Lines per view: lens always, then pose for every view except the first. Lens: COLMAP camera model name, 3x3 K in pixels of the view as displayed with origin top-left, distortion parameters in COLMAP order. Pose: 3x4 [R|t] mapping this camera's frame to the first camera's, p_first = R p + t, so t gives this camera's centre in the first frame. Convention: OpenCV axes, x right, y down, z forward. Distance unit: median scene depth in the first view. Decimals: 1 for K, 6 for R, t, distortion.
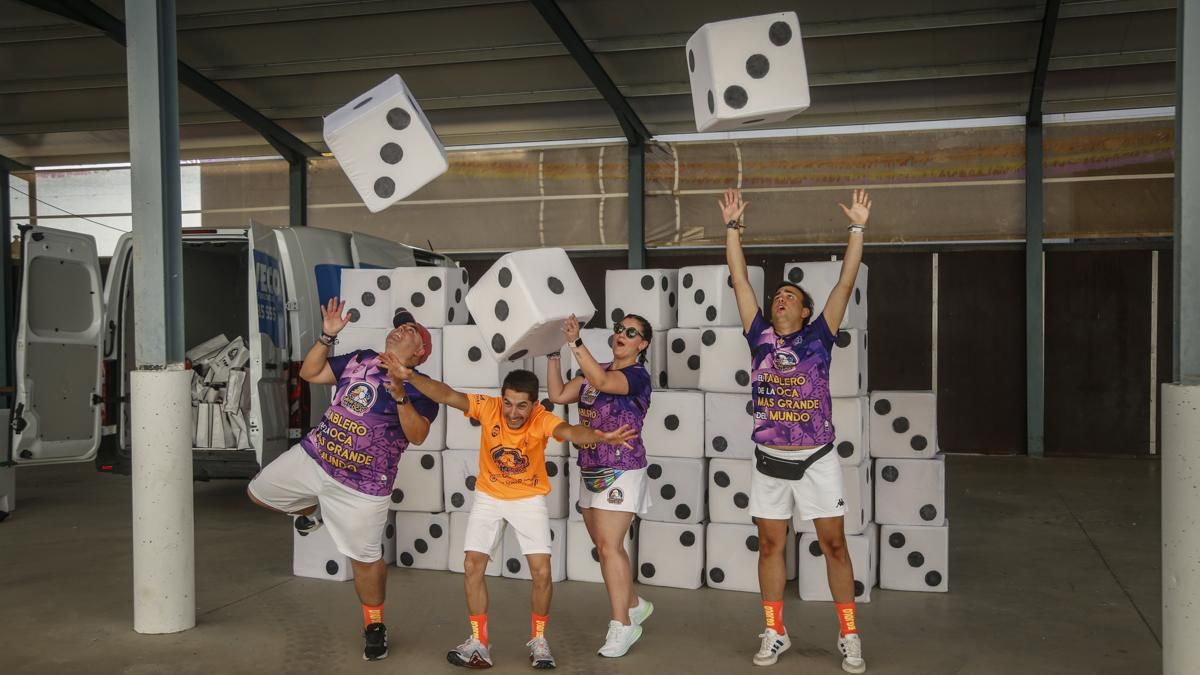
lens RADIAL K [[1321.8, 0, 599.4], [0, 1321.8, 338.8], [0, 0, 1]] dist [0.006762, 0.000000]
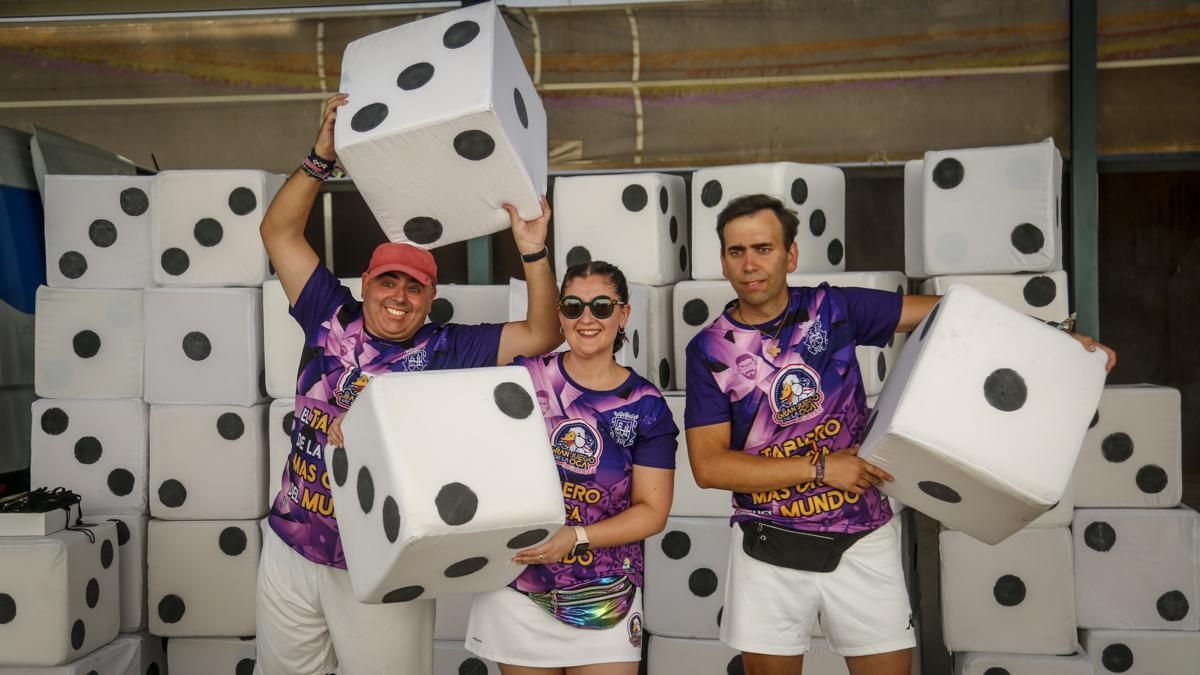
lens RADIAL K [[1780.8, 0, 600.2], [0, 1780.8, 332.6], [0, 0, 1]] dist [0.155988, 0.000000]
pose [[0.988124, -0.018624, 0.152528, -0.089927], [0.018101, 0.999825, 0.004814, 0.009233], [-0.152591, -0.001995, 0.988287, 0.266932]]
